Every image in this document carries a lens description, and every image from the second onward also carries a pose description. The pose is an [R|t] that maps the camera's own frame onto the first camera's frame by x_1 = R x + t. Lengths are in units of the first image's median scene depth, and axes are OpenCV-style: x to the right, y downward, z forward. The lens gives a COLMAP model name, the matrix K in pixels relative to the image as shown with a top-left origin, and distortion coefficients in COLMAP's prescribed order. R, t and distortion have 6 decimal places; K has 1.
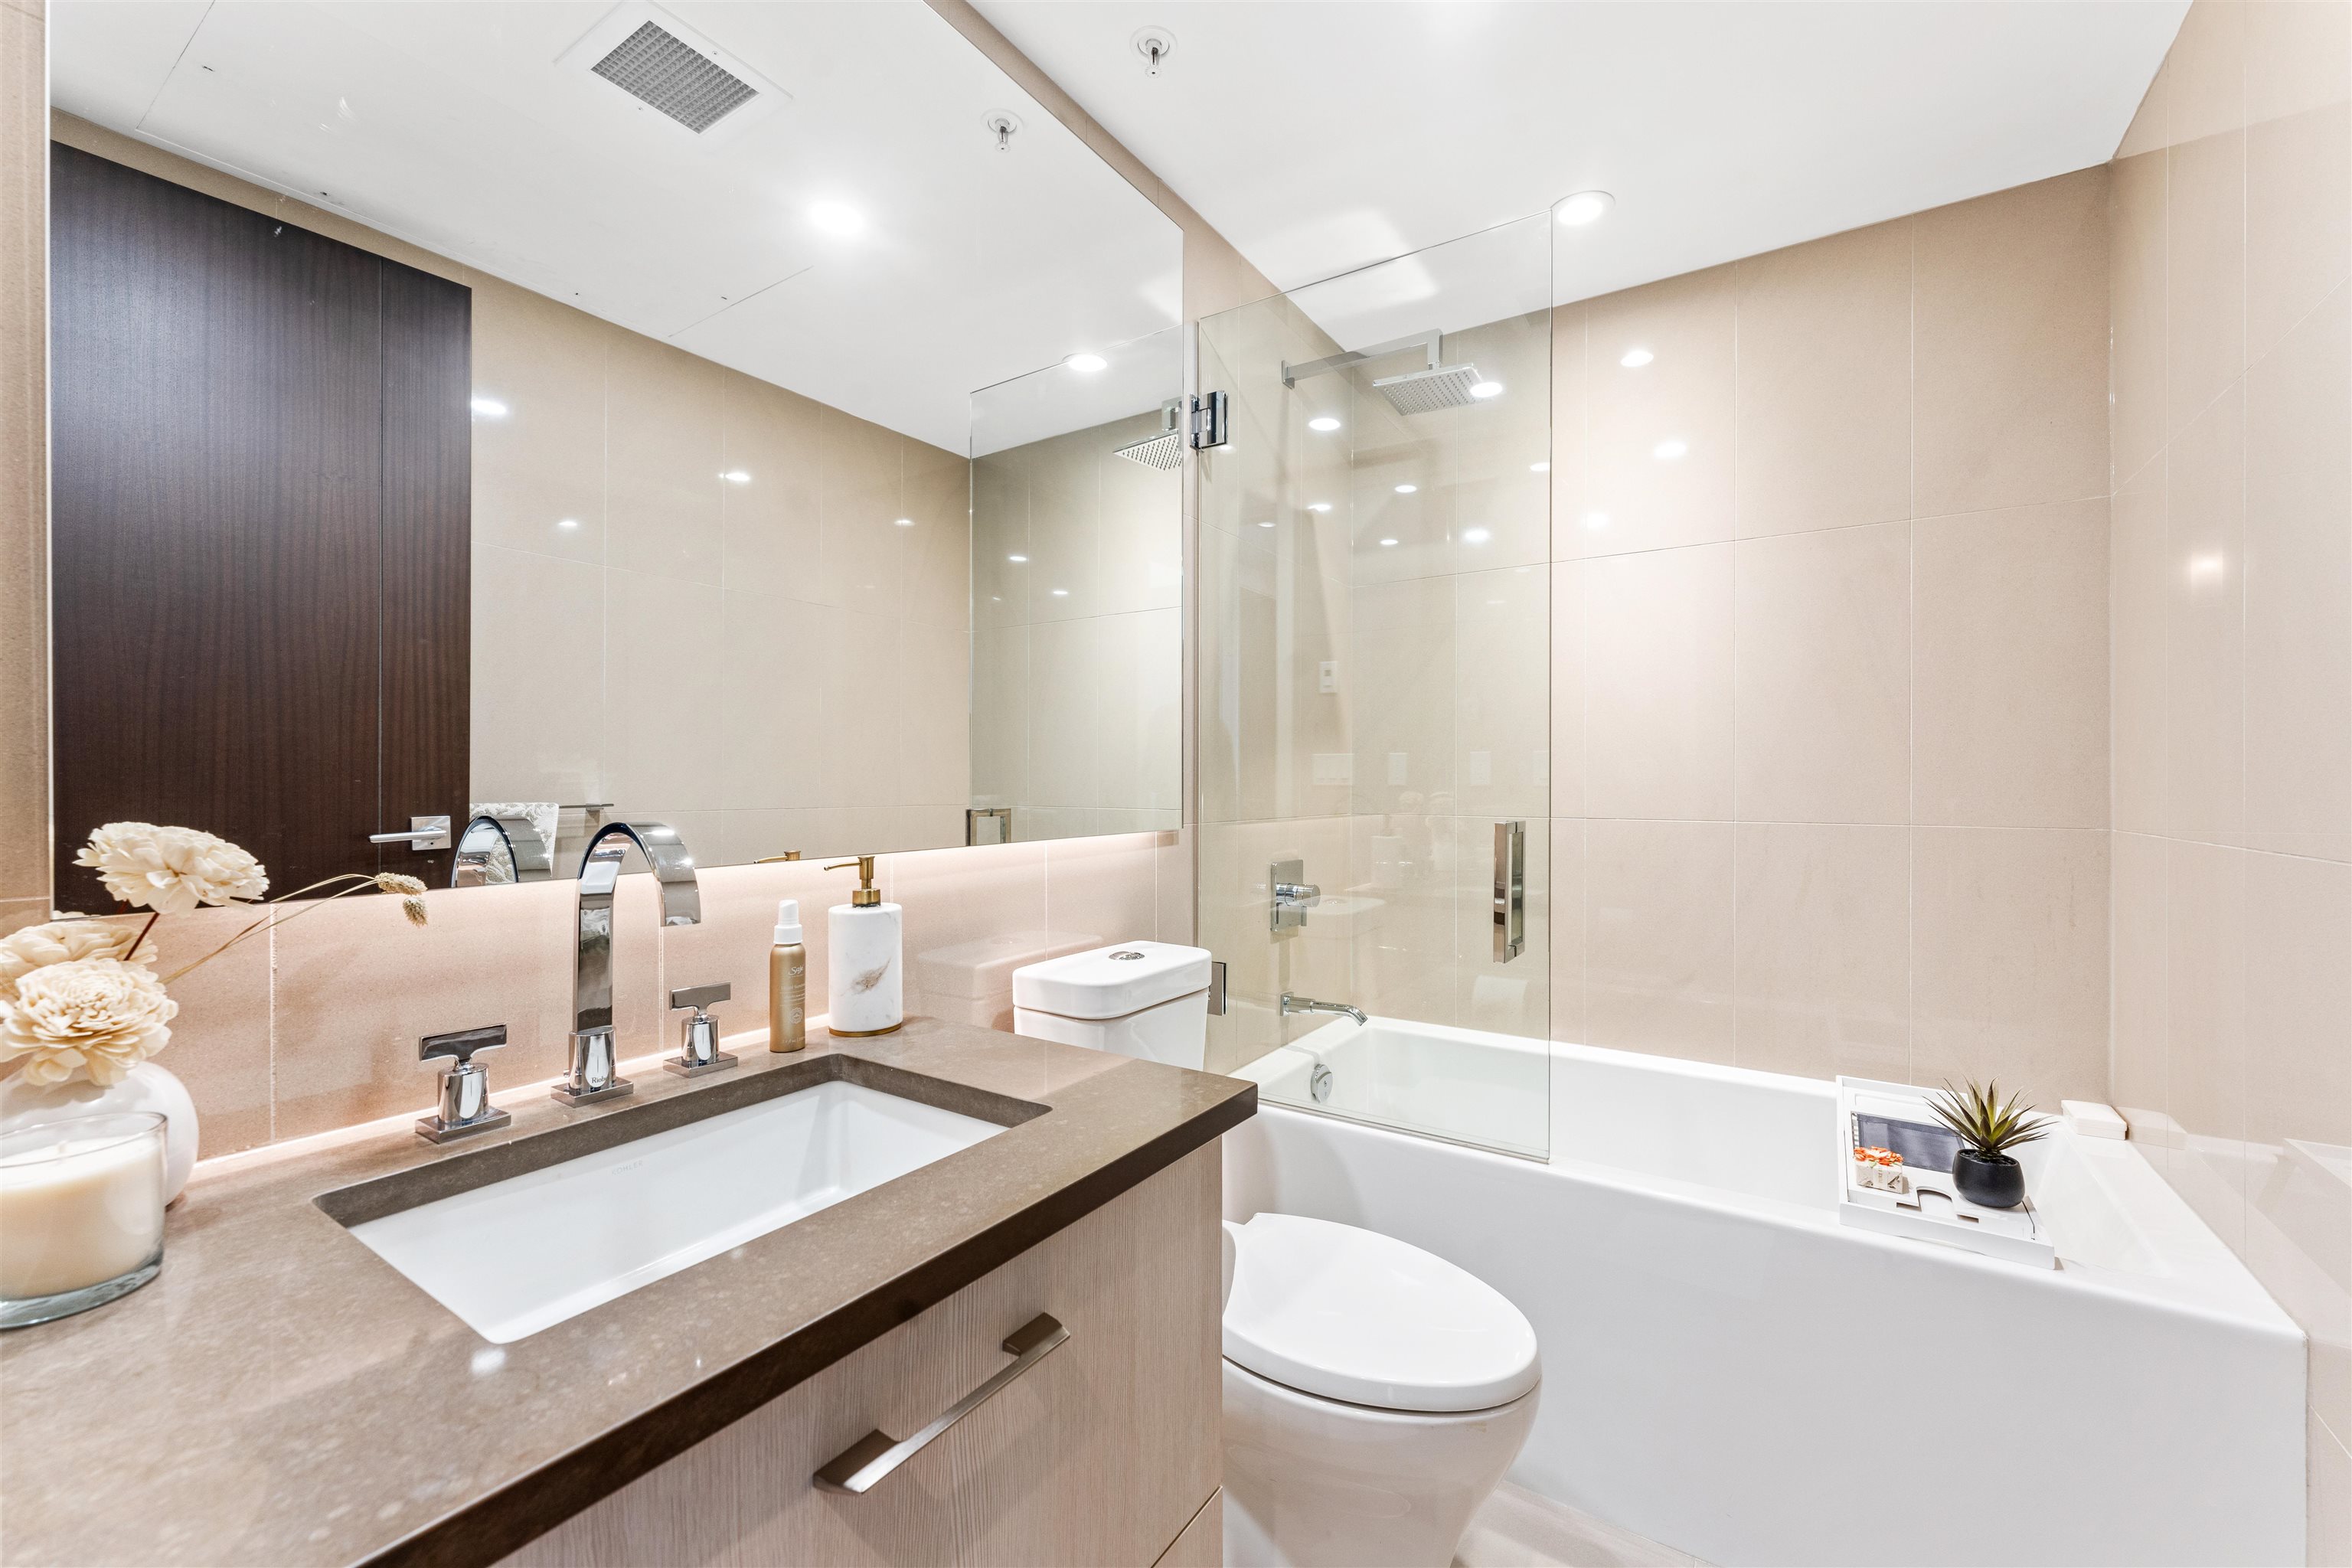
lens RADIAL K [[933.4, 0, 1182.2], [0, 933.4, 783.6], [0, 0, 1]] dist [-0.000126, -0.000109]
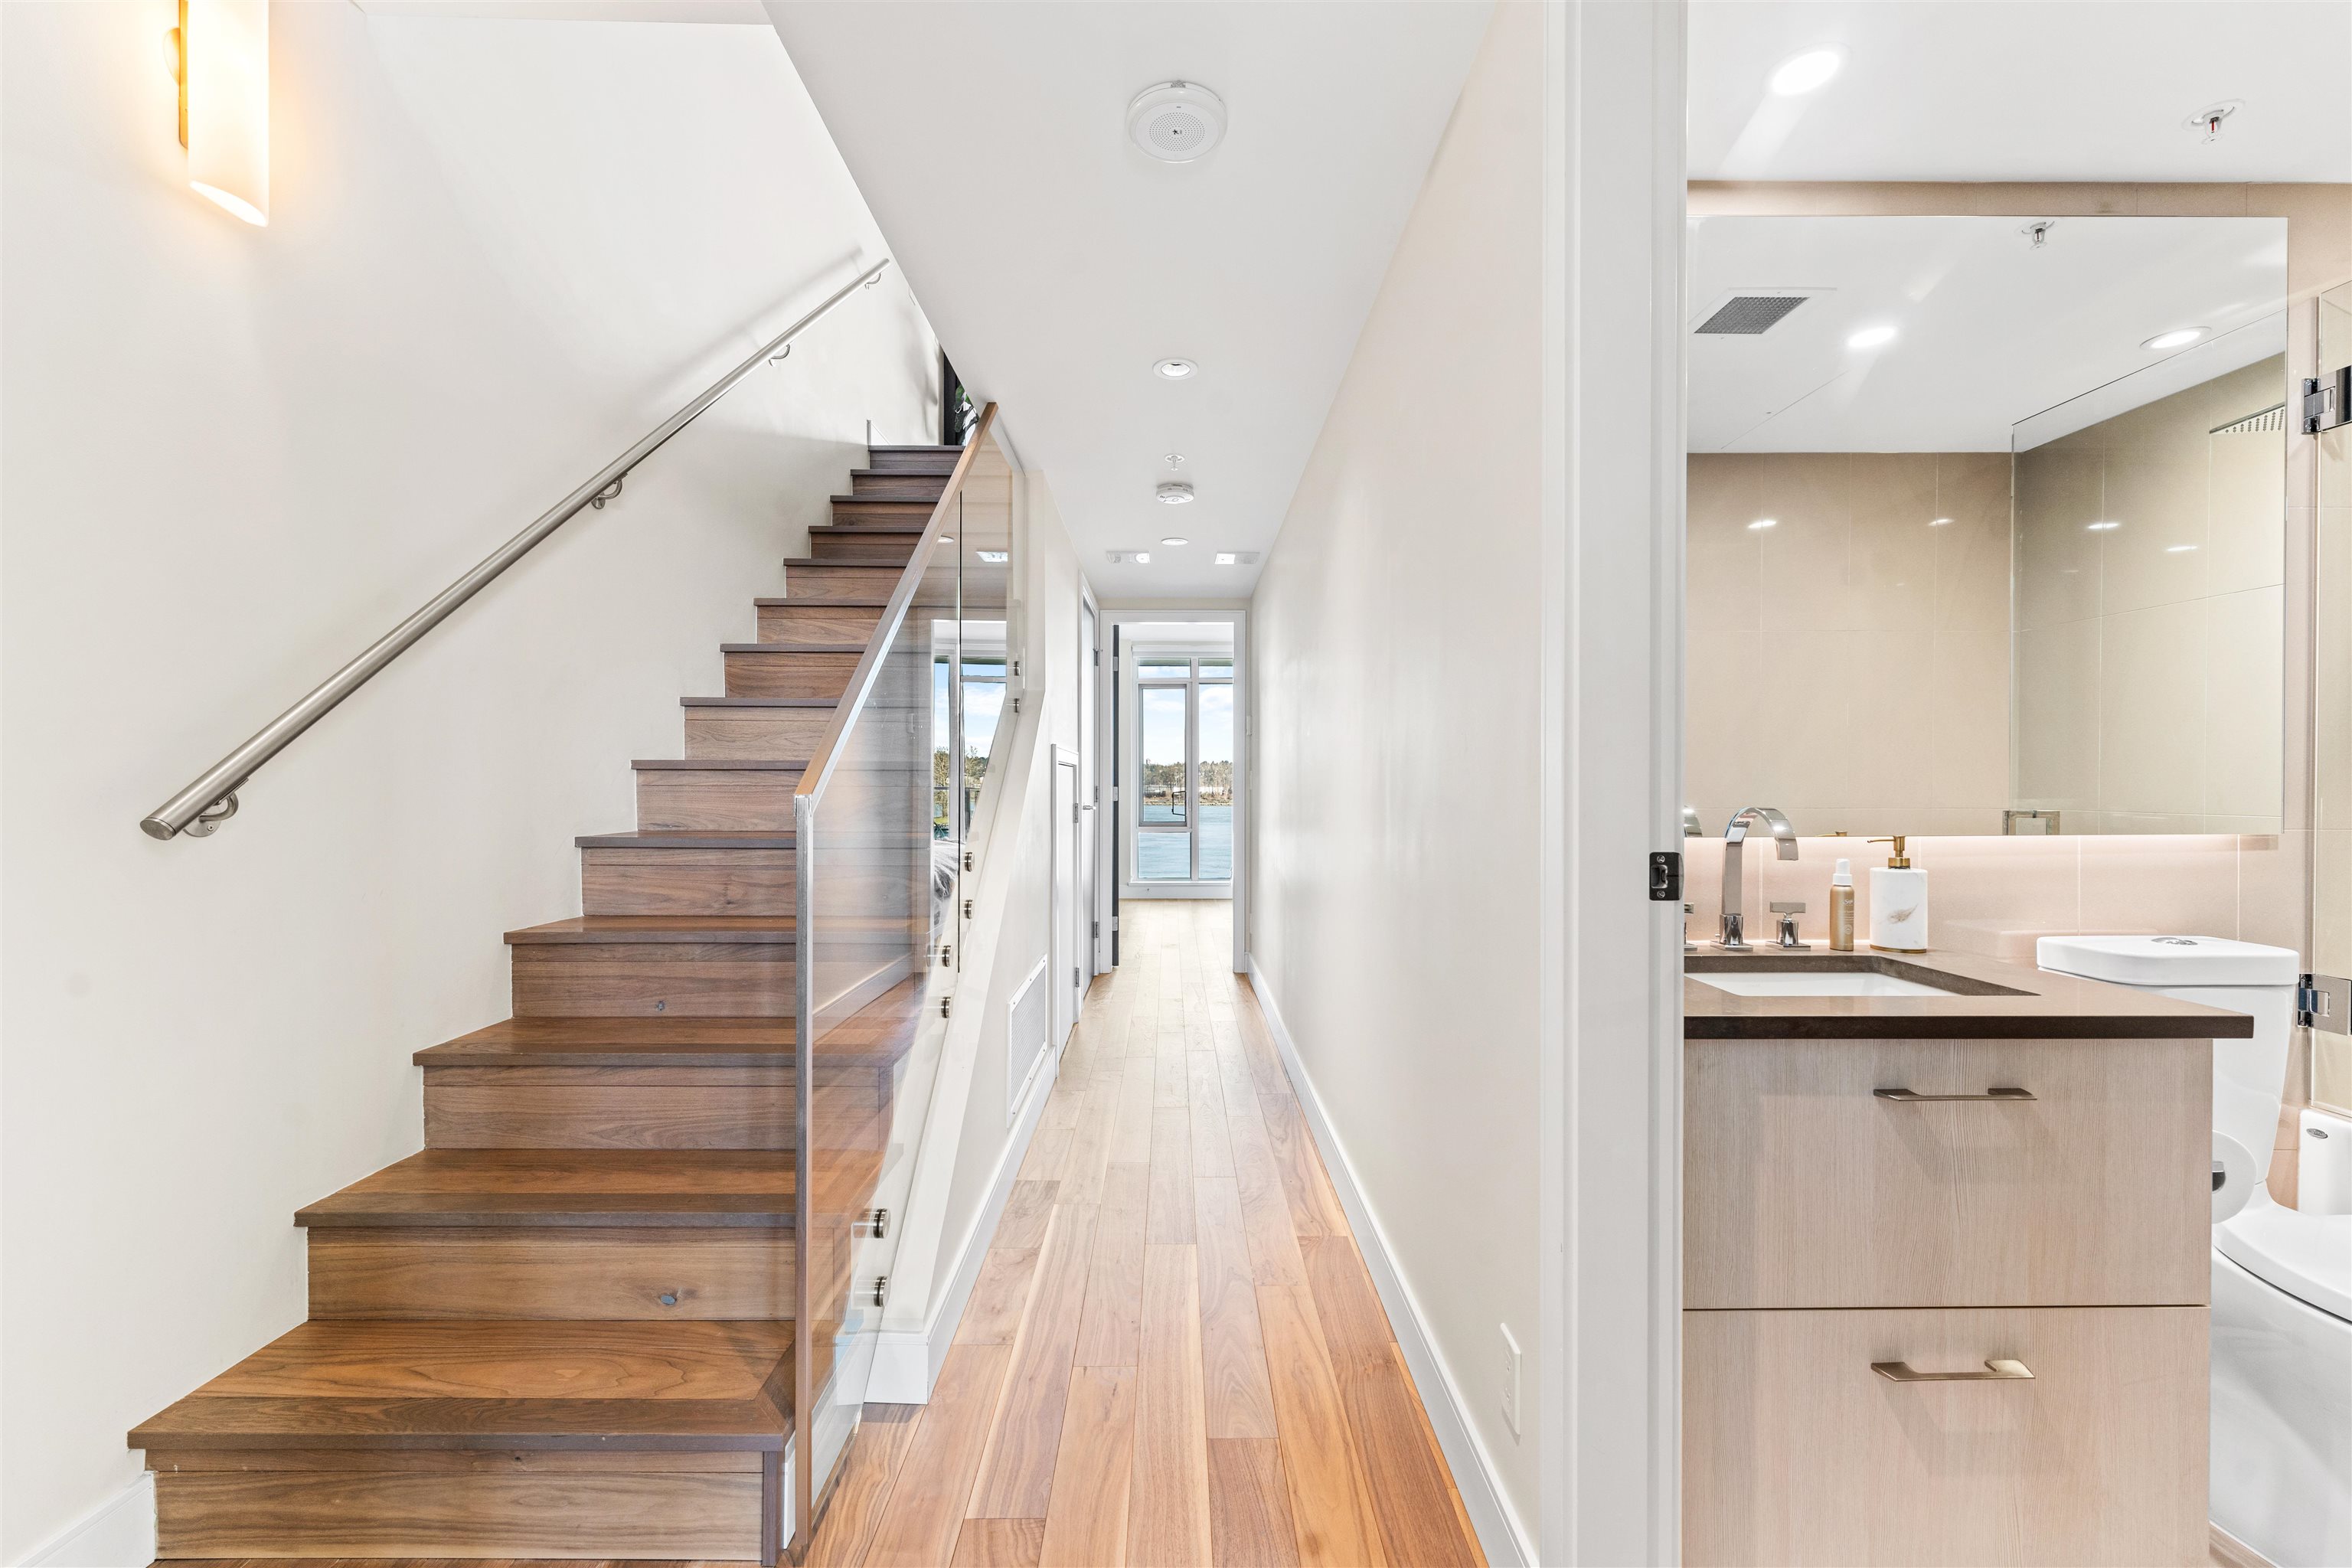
lens RADIAL K [[933.4, 0, 1182.2], [0, 933.4, 783.6], [0, 0, 1]] dist [-0.000126, -0.000109]
pose [[0.560638, 0.002269, -0.828058, 0.267529], [0.000077, 0.999996, 0.002792, -0.011332], [0.828061, -0.001629, 0.560636, -0.825069]]
